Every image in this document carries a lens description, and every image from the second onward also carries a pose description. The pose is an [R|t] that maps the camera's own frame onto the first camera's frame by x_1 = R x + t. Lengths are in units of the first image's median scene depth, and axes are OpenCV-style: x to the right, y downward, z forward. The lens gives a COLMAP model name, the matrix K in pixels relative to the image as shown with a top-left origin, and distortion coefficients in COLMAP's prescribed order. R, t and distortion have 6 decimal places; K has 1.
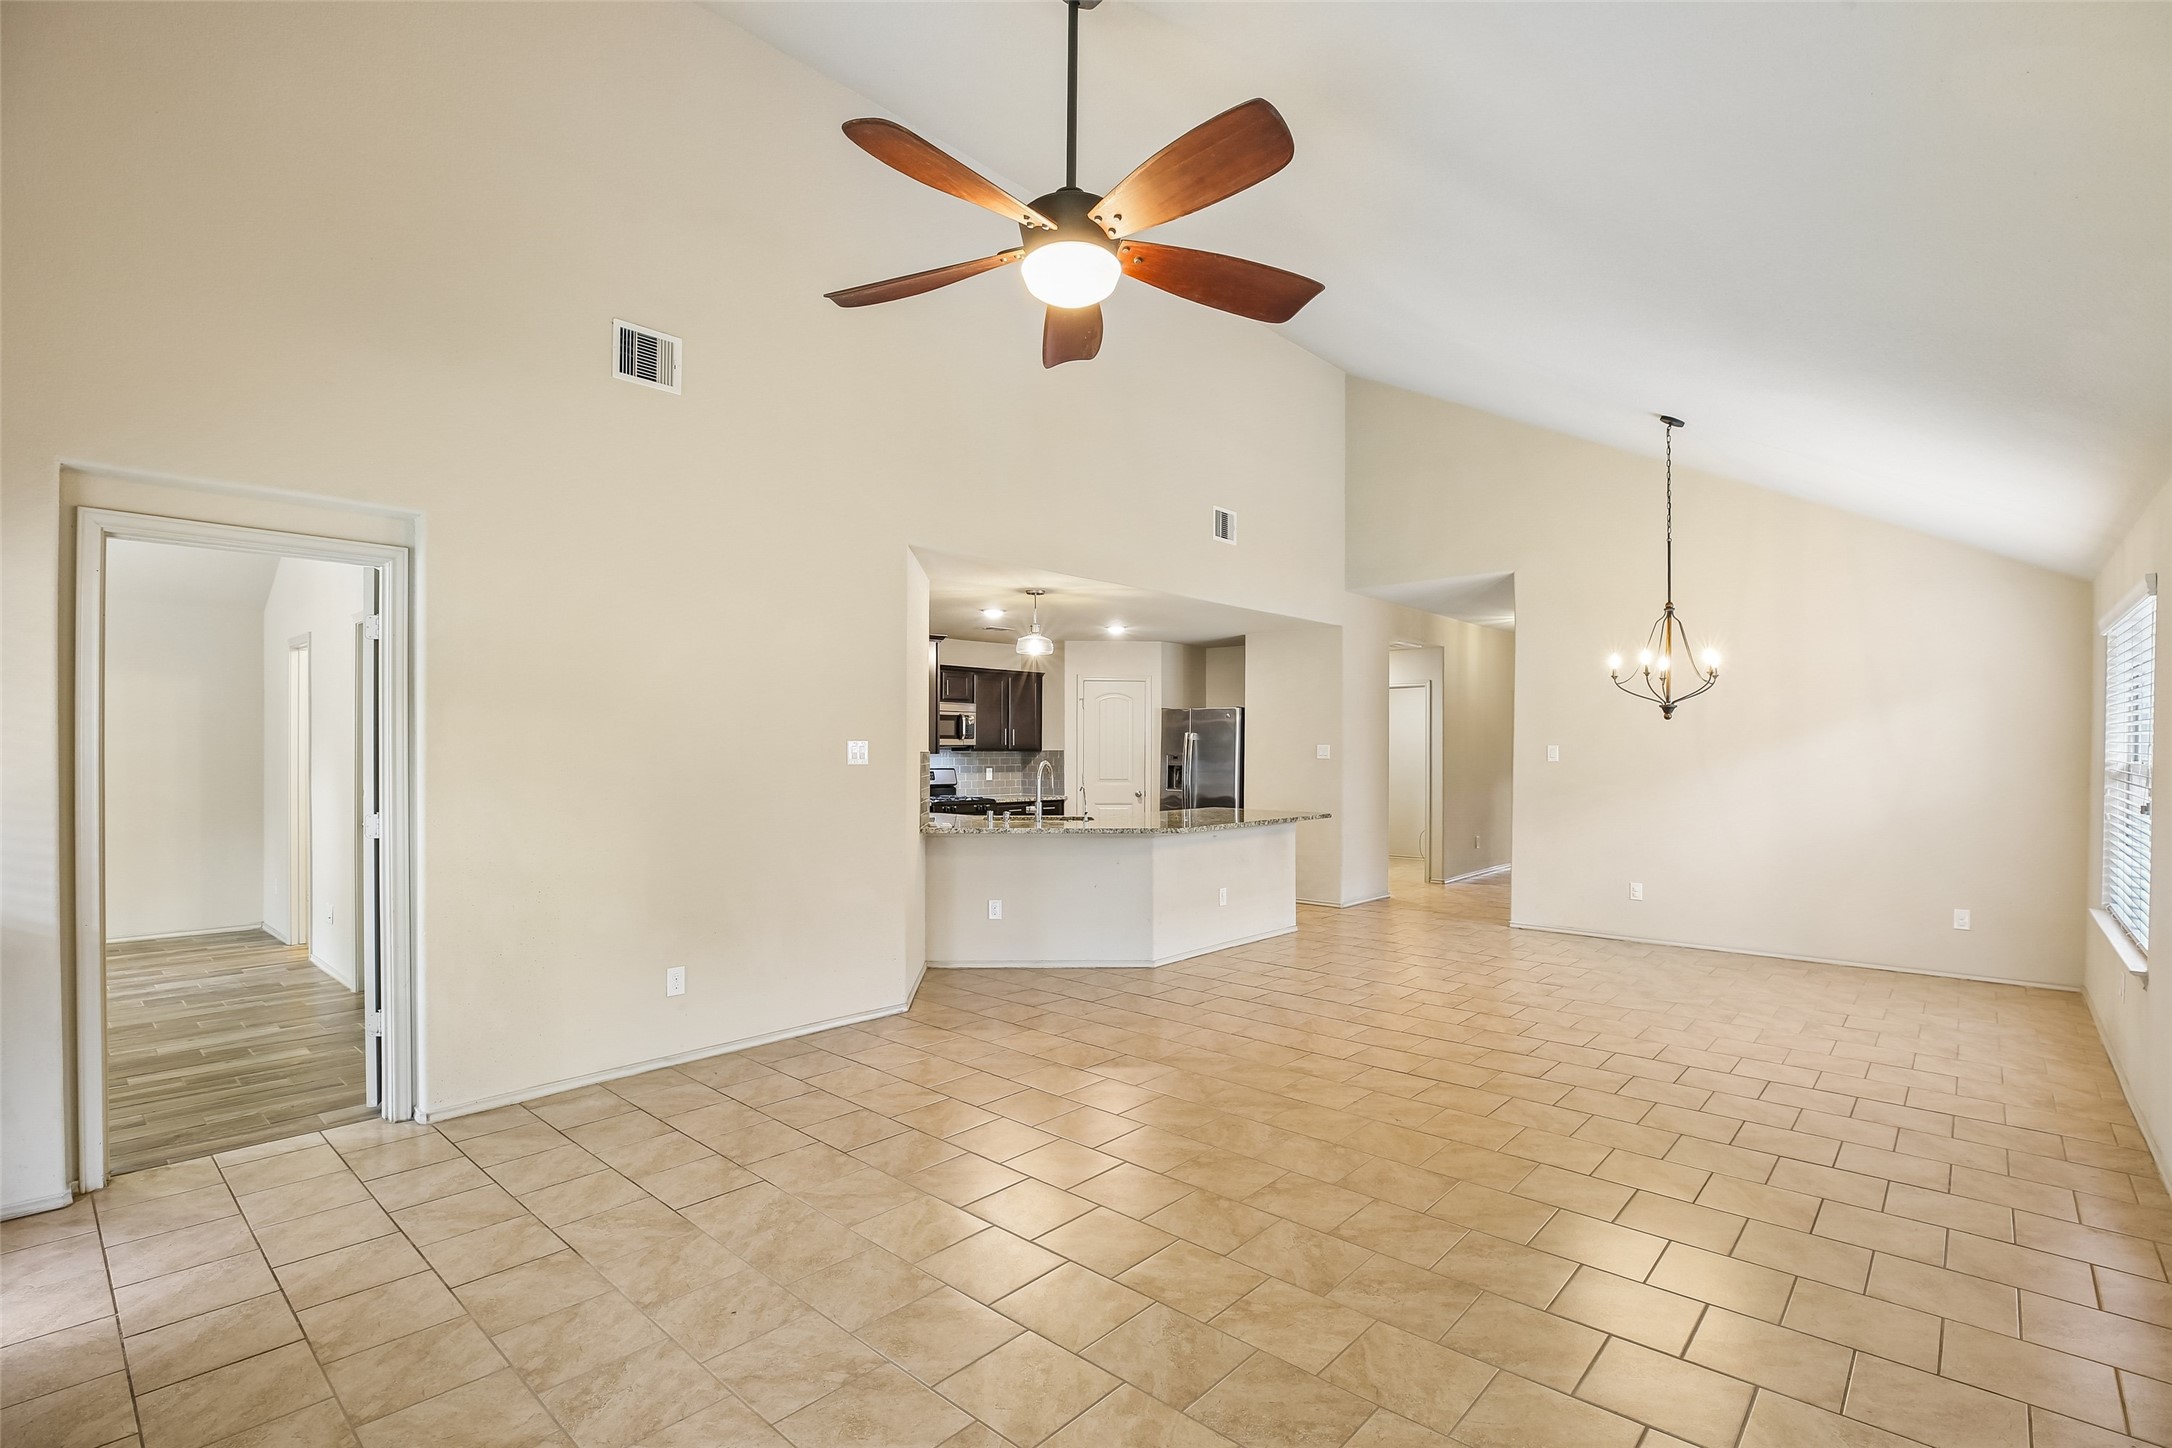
lens RADIAL K [[1011.0, 0, 1084.1], [0, 1011.0, 743.0], [0, 0, 1]] dist [-0.041539, 0.013784]
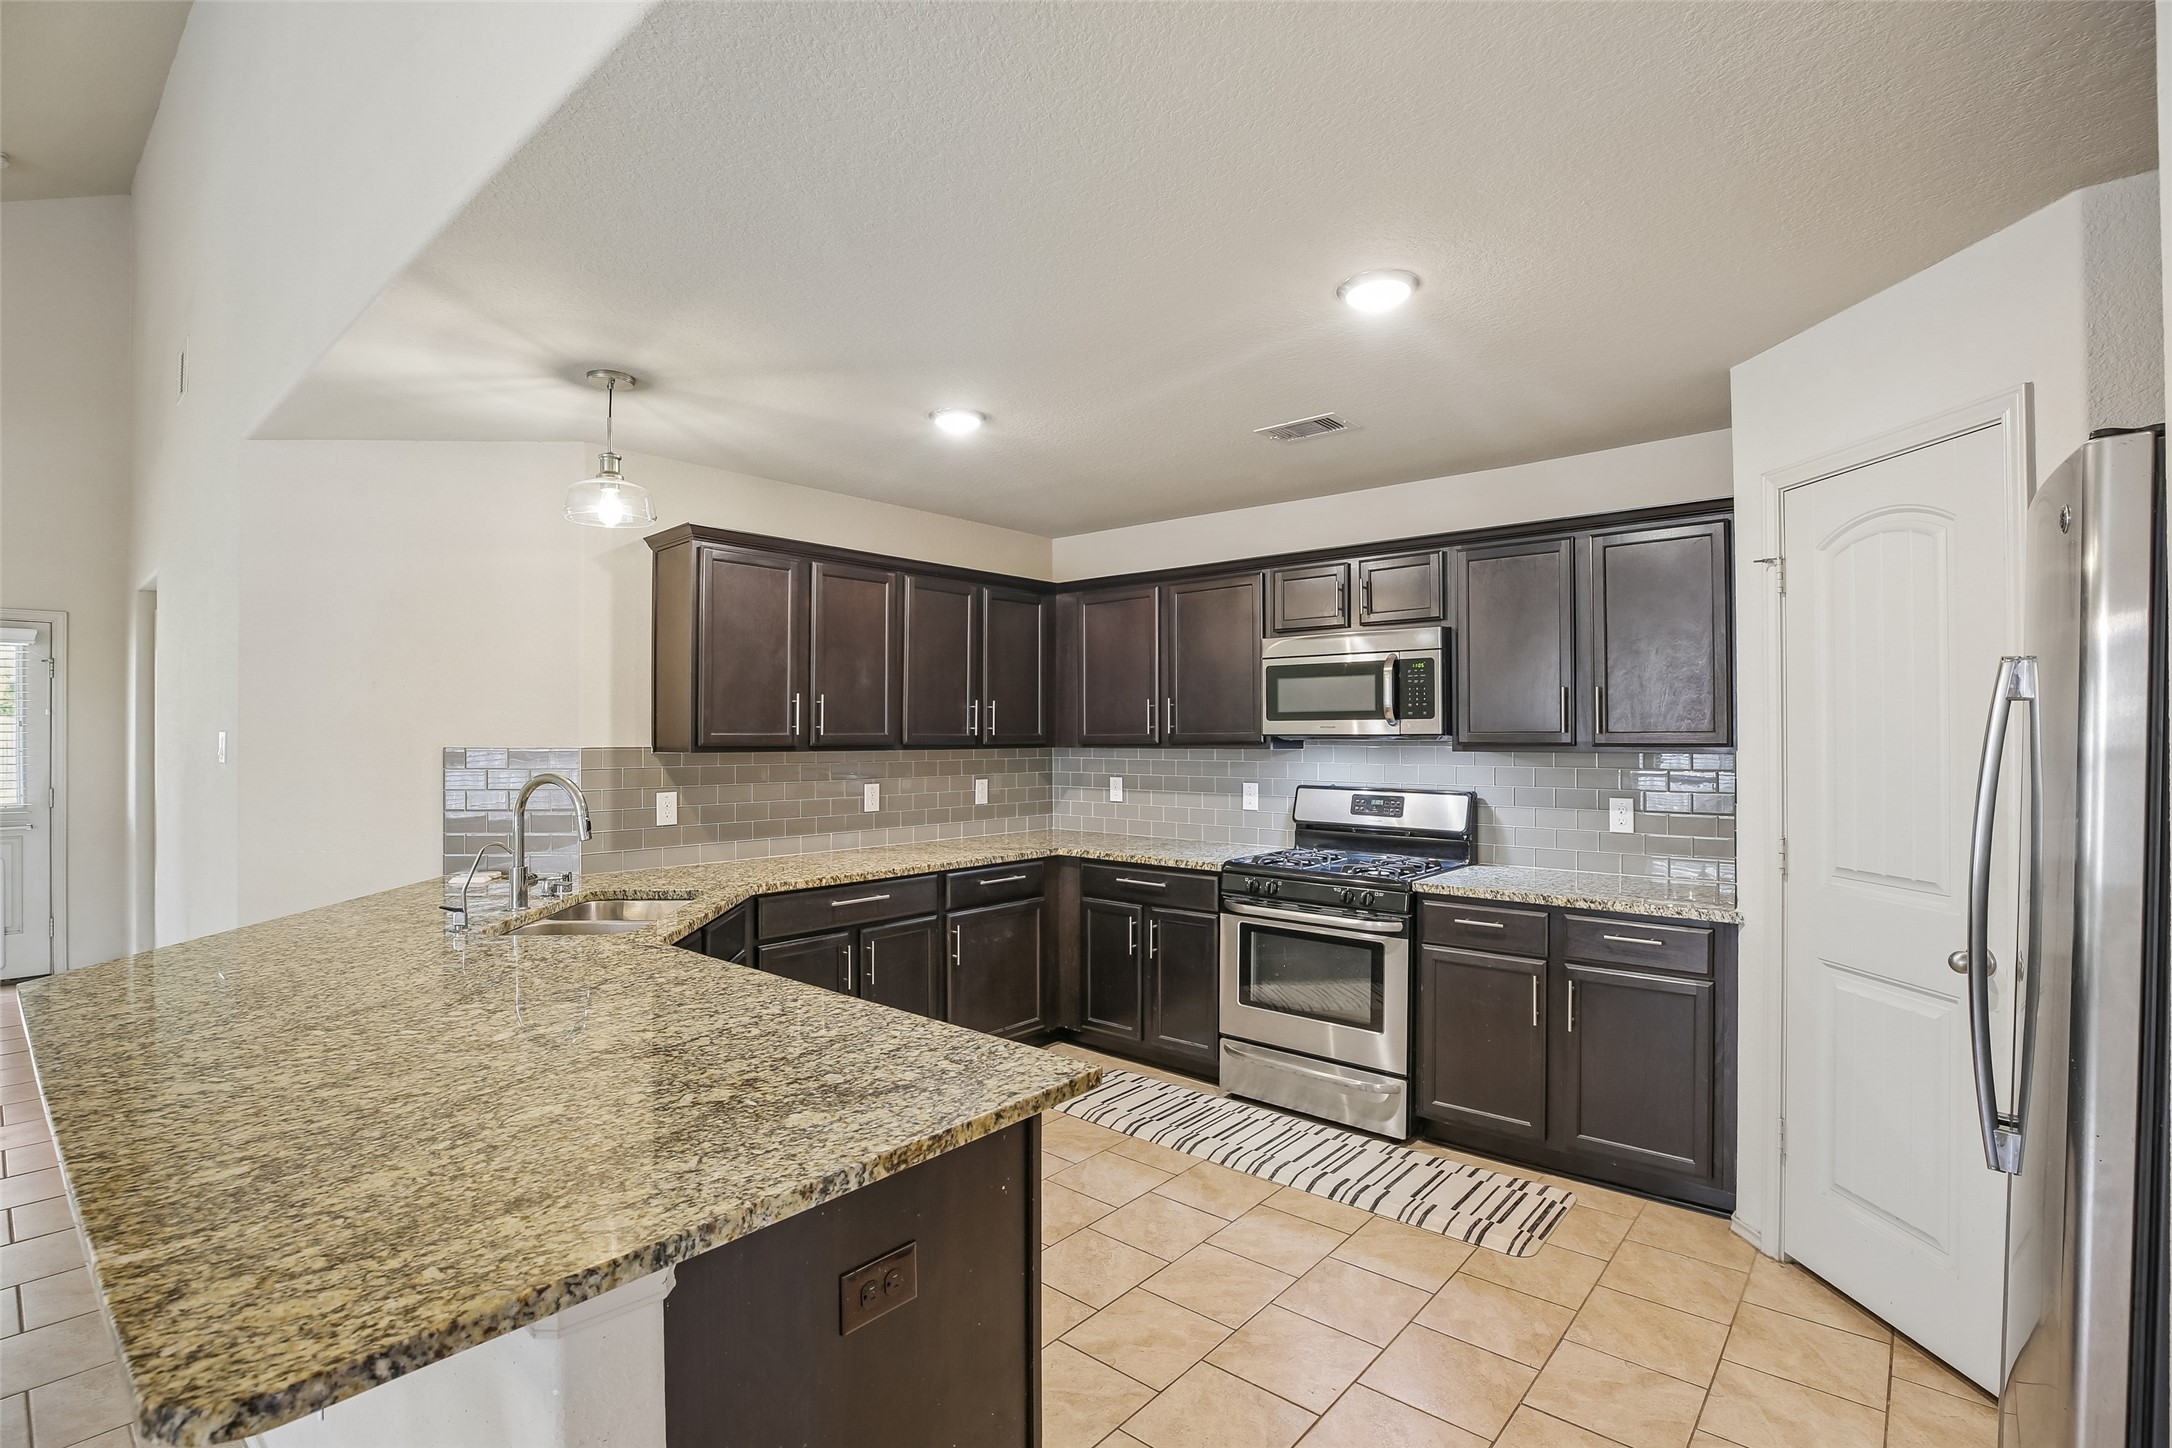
lens RADIAL K [[1003.2, 0, 1078.9], [0, 1003.2, 730.2], [0, 0, 1]] dist [-0.044047, 0.015265]
pose [[0.023919, -0.007568, -0.999685, 0.328536], [0.005264, 0.999958, -0.007444, 0.003102], [0.999700, -0.005084, 0.023958, 1.048103]]
